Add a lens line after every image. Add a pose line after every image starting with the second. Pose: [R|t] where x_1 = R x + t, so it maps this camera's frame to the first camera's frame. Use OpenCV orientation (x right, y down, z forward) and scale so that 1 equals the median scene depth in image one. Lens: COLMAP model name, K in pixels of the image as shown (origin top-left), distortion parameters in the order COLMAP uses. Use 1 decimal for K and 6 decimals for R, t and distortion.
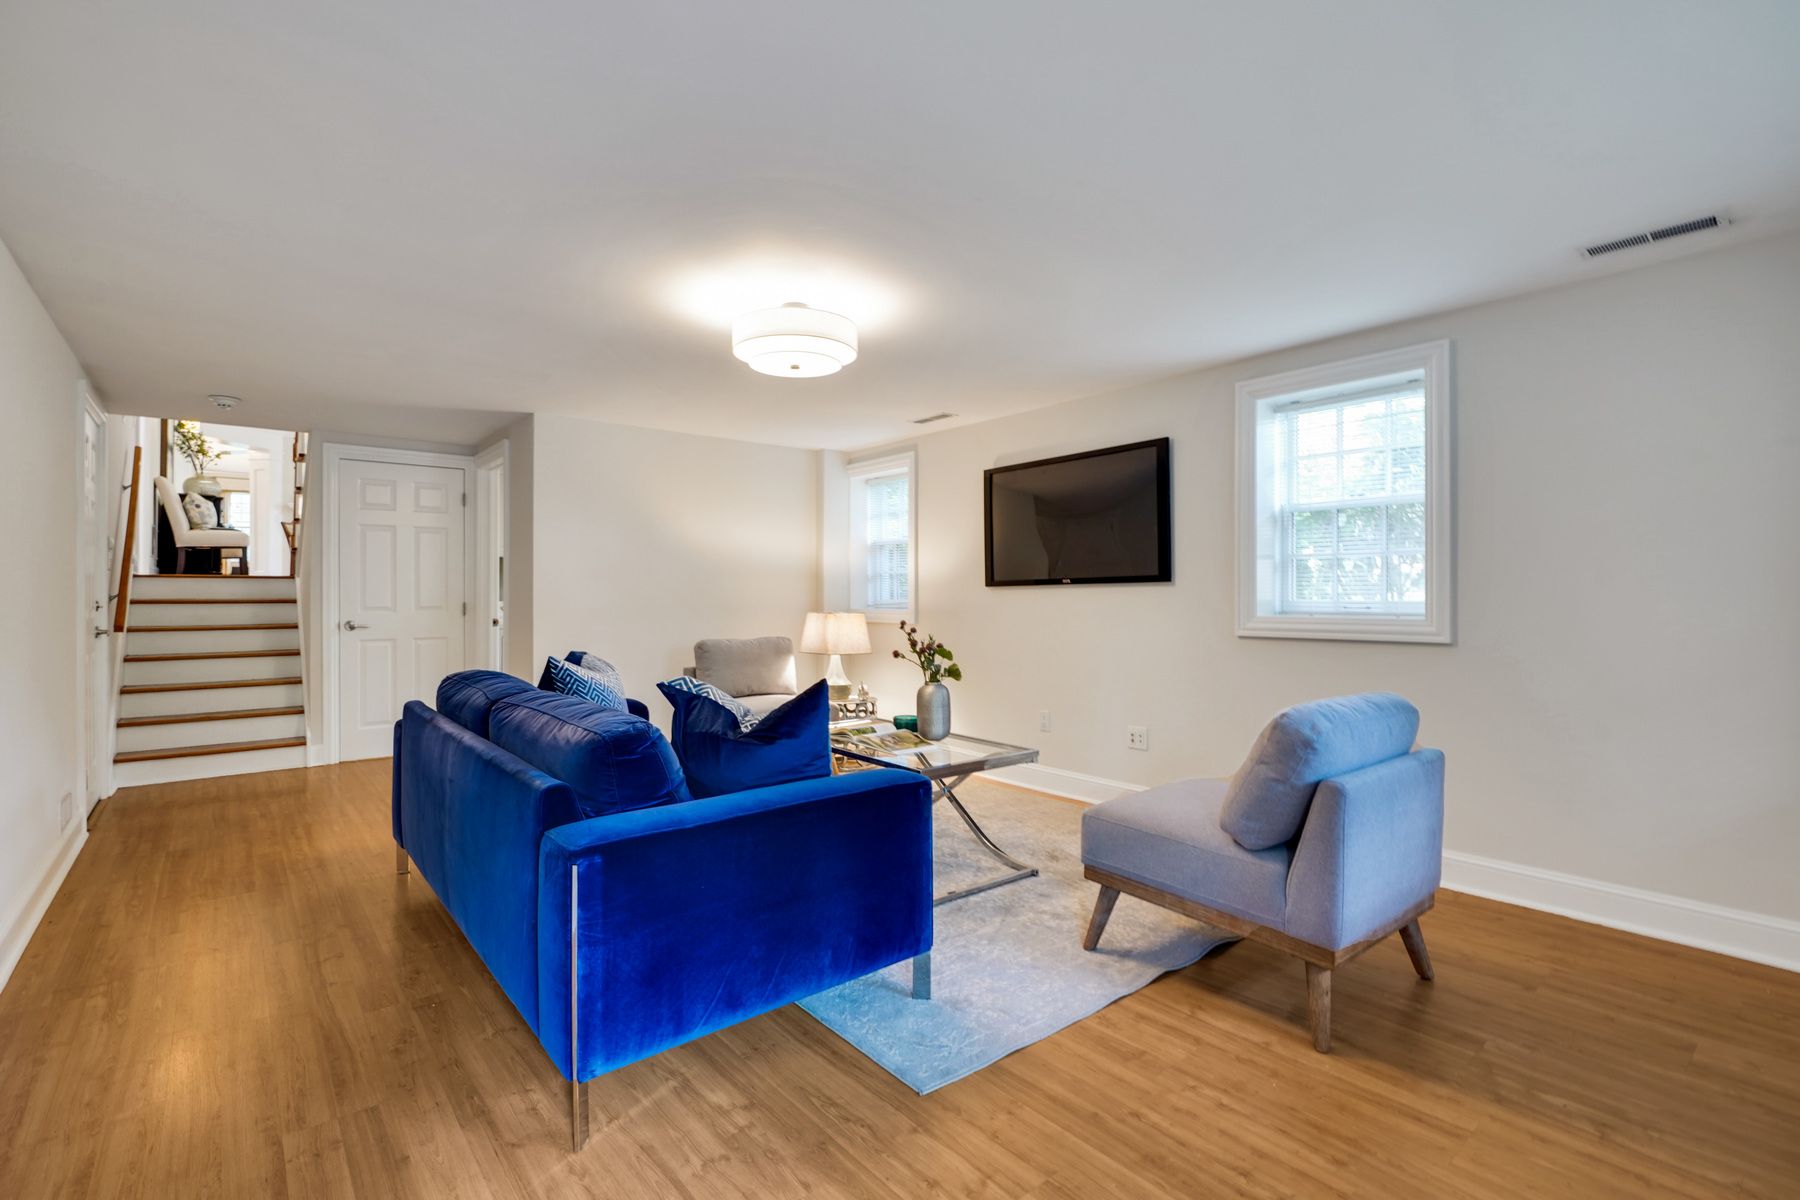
lens RADIAL K [[821.0, 0, 894.1], [0, 821.0, 596.0], [0, 0, 1]] dist [-0.007484, 0.001957]
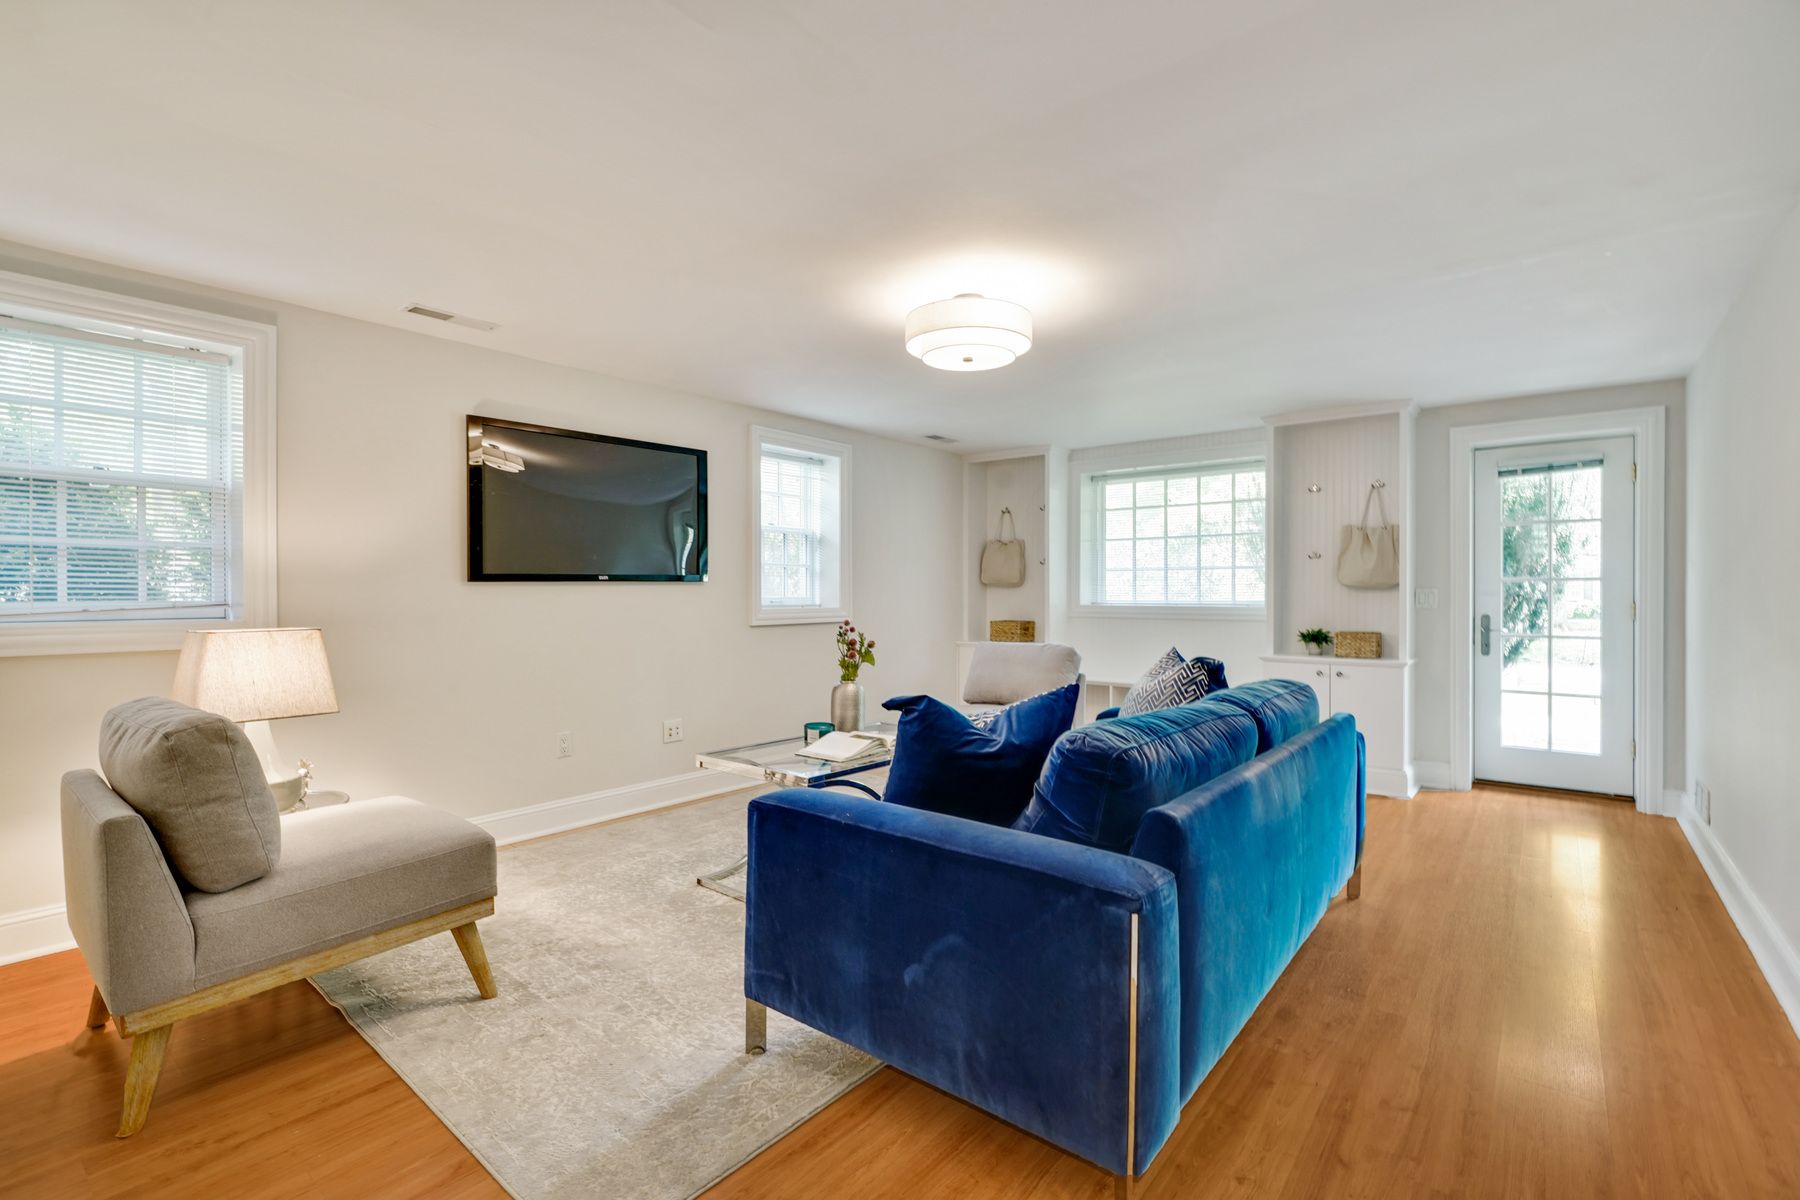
lens RADIAL K [[821.0, 0, 892.6], [0, 821.0, 597.6], [0, 0, 1]] dist [-0.007484, 0.001957]
pose [[-0.201564, -0.001575, 0.979474, -0.801239], [0.006599, 0.999974, 0.002966, 0.003525], [-0.979453, 0.007061, -0.201548, 0.973623]]
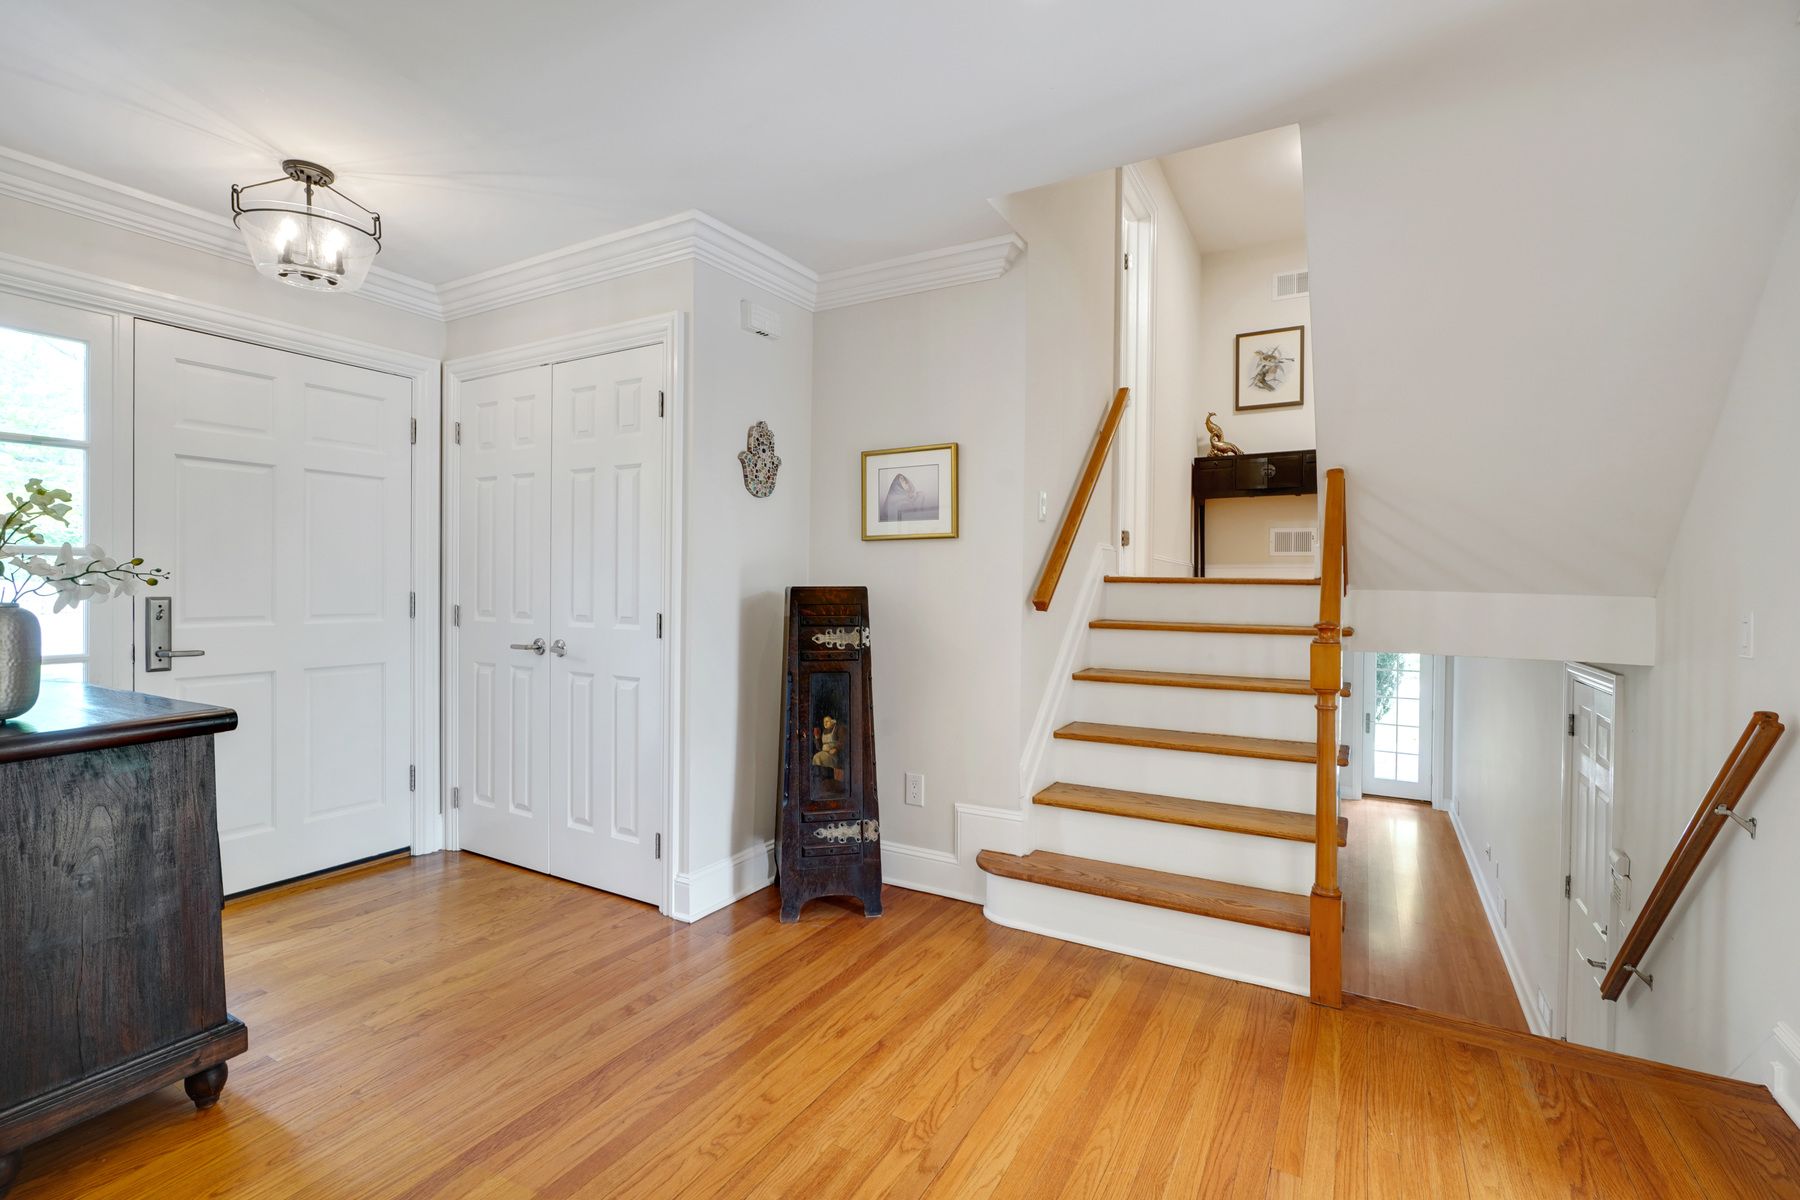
lens RADIAL K [[821.0, 0, 899.5], [0, 821.0, 592.5], [0, 0, 1]] dist [-0.007484, 0.001957]
pose [[-0.357206, -0.009950, 0.933973, -1.667683], [0.000238, 0.999942, 0.010744, -0.385553], [-0.934025, 0.004060, -0.357183, 2.177212]]
